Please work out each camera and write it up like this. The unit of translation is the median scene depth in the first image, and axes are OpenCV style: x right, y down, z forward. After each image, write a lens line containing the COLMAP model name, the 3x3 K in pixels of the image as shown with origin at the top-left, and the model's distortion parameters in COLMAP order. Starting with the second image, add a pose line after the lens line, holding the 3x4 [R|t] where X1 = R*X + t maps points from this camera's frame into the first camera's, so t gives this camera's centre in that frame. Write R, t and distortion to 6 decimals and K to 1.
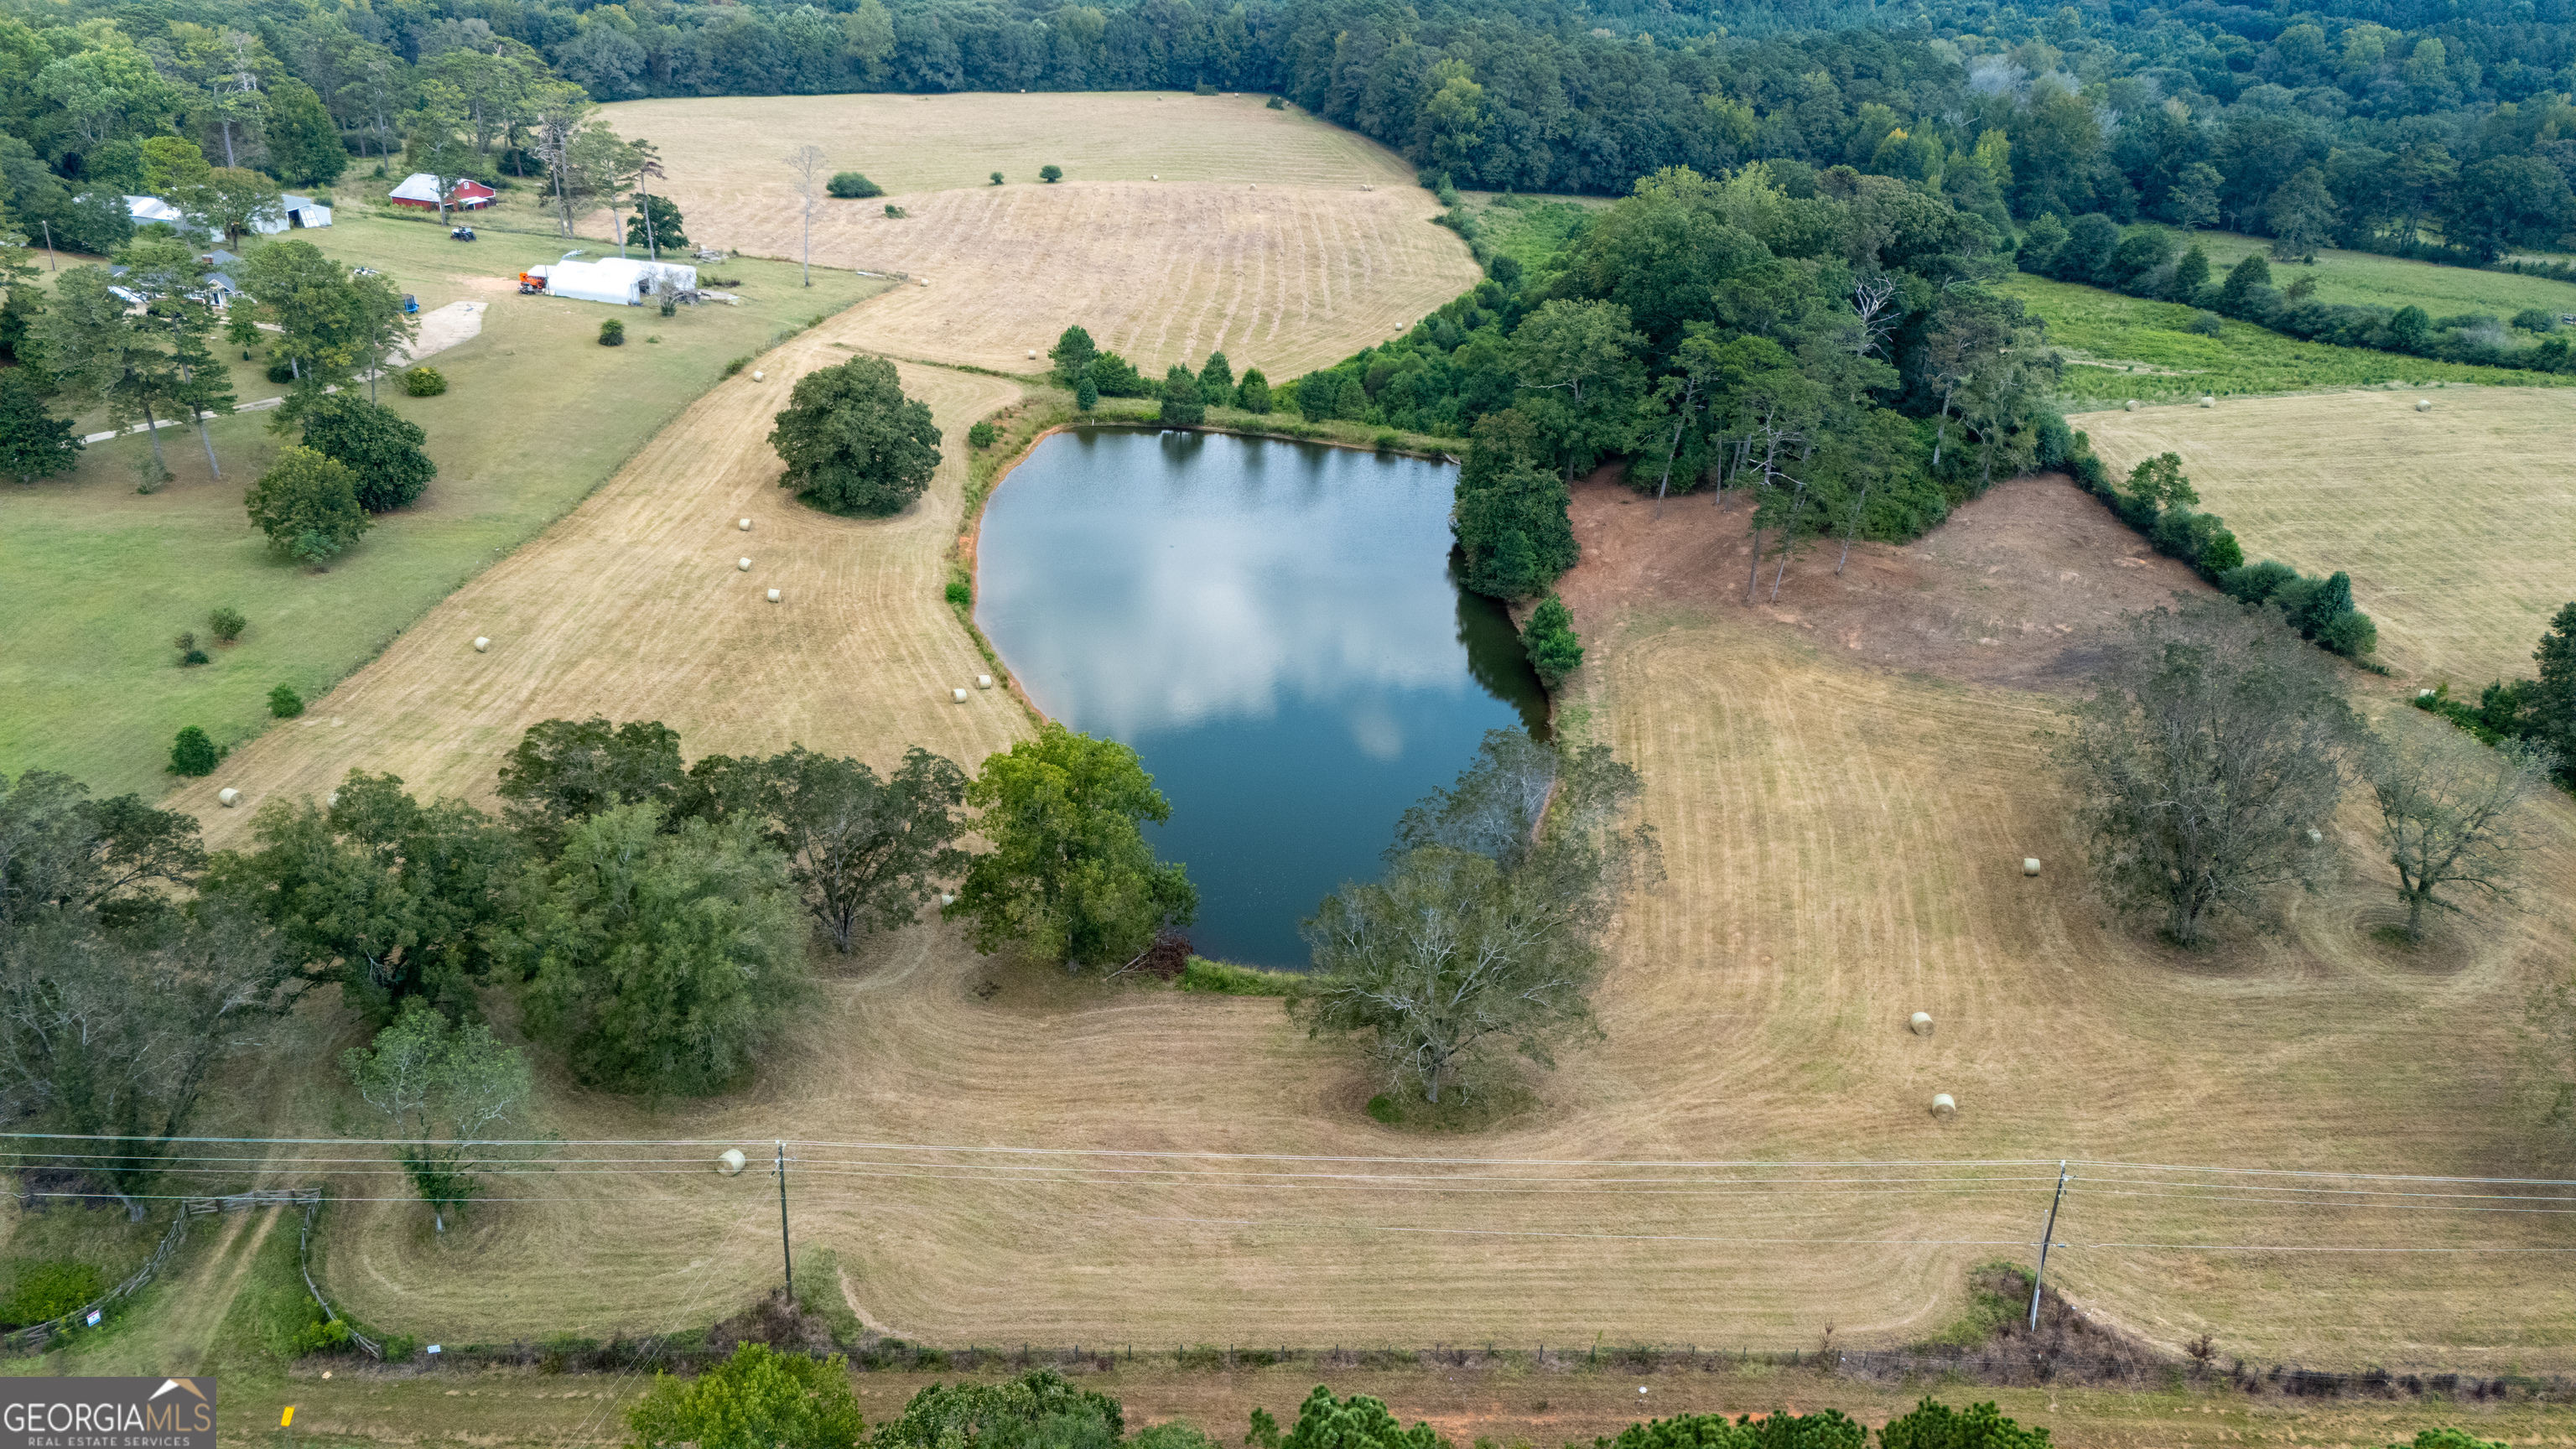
lens RADIAL K [[1851.4, 0, 1288.0], [0, 1851.4, 724.5], [0, 0, 1]] dist [0.043251, -0.034777]
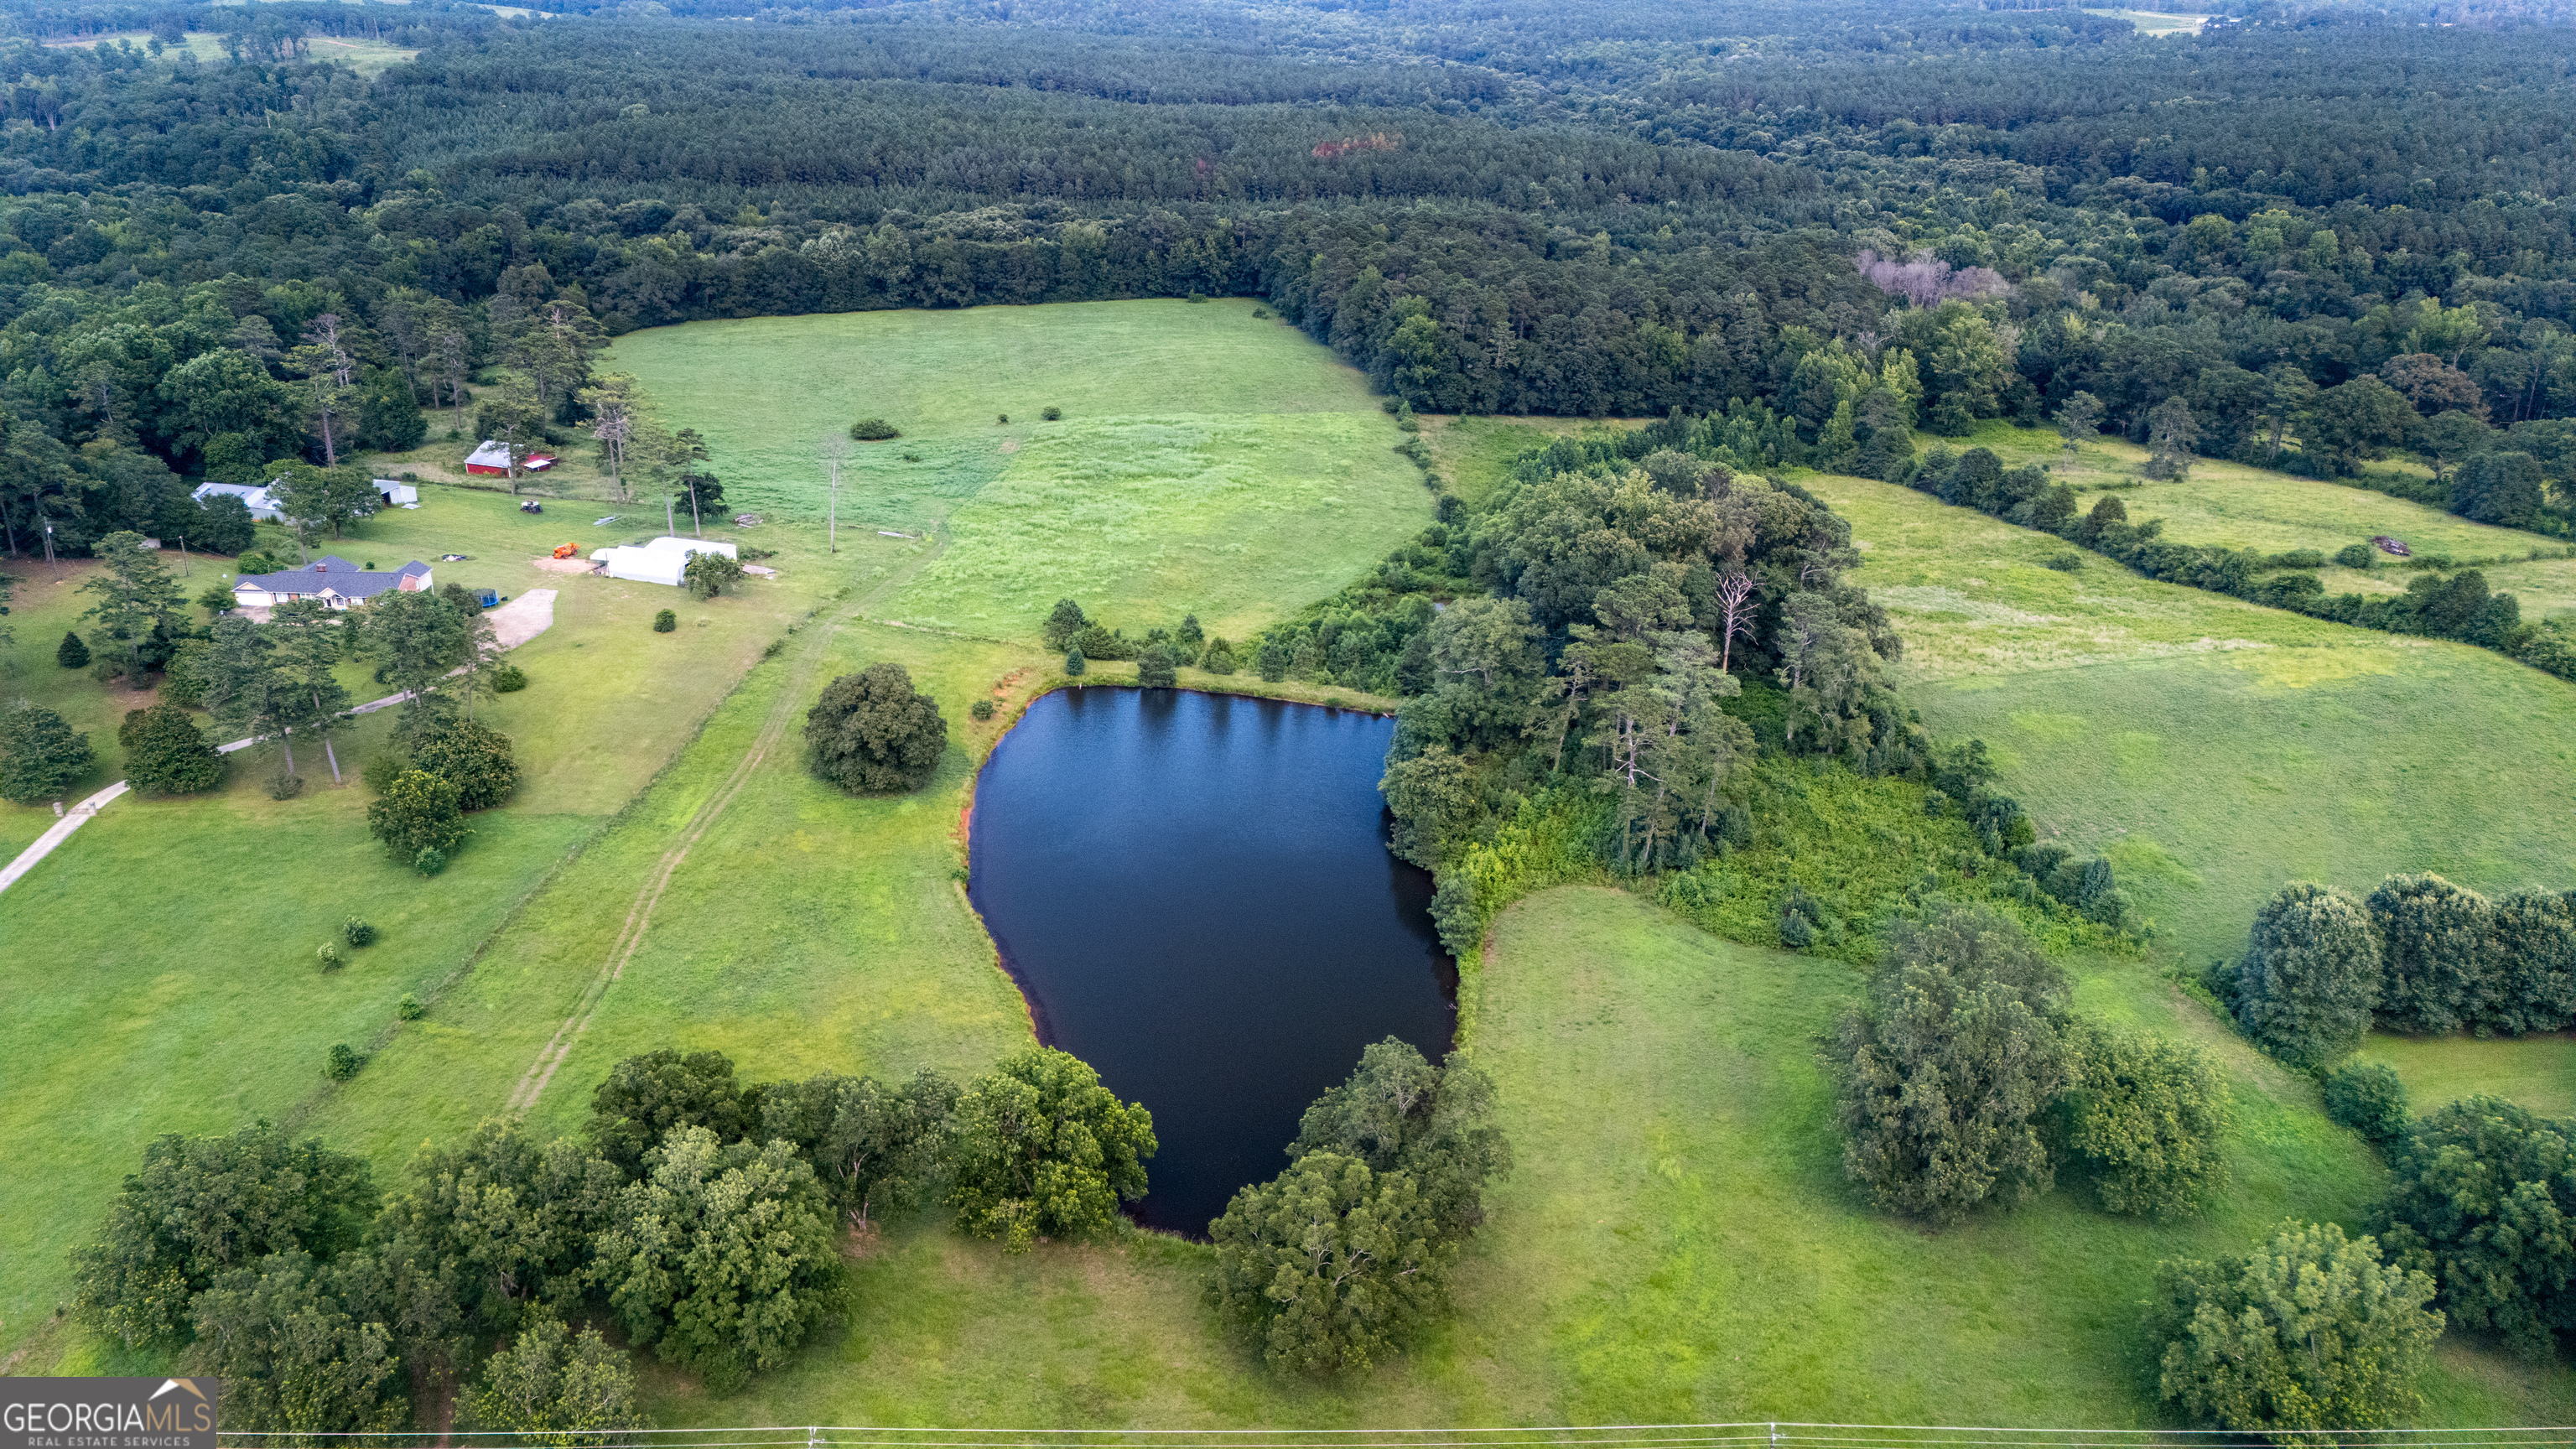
lens RADIAL K [[1809.3, 0, 1288.0], [0, 1809.3, 724.5], [0, 0, 1]] dist [0.034084, 0.001705]
pose [[0.999862, -0.015437, -0.006090, 0.023793], [0.015047, 0.998110, -0.059586, -0.053093], [0.006999, 0.059486, 0.998205, -0.093936]]
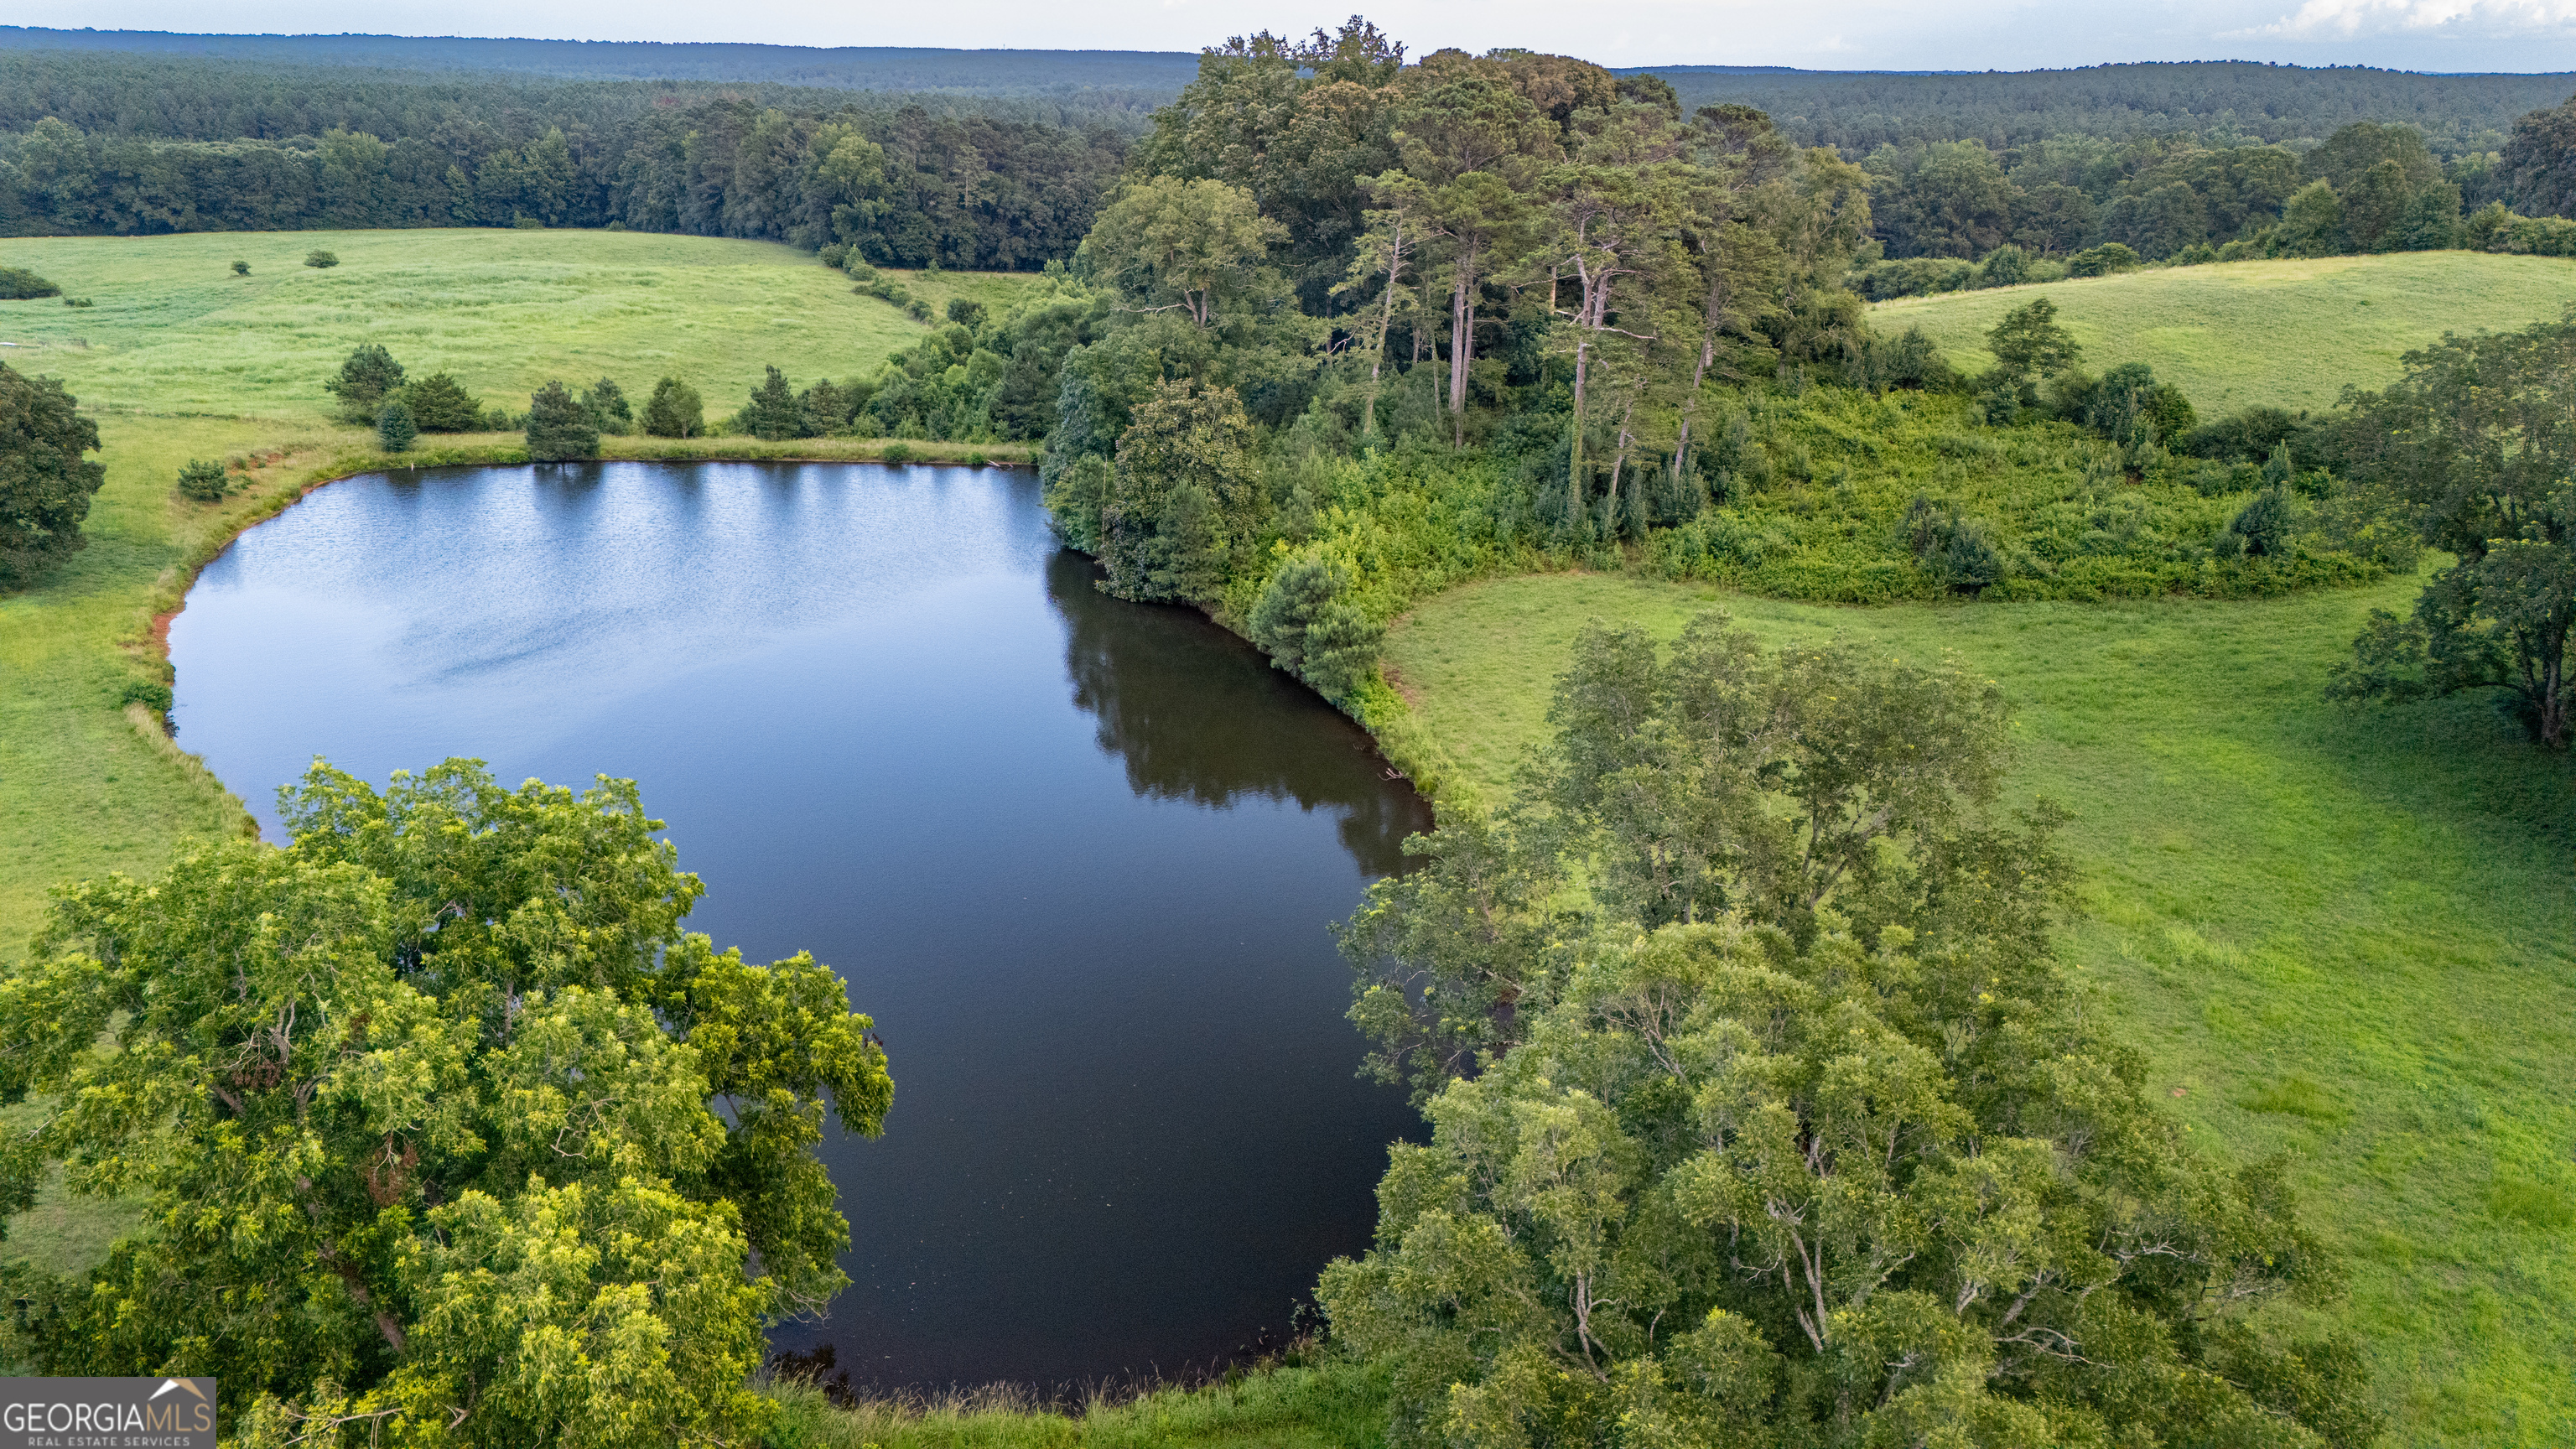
lens RADIAL K [[1851.4, 0, 1288.0], [0, 1851.4, 724.5], [0, 0, 1]] dist [0.043251, -0.034777]
pose [[0.940948, -0.126722, 0.313940, -0.026881], [0.160264, 0.983550, -0.083336, 0.017278], [-0.298215, 0.128728, 0.945778, 0.247313]]
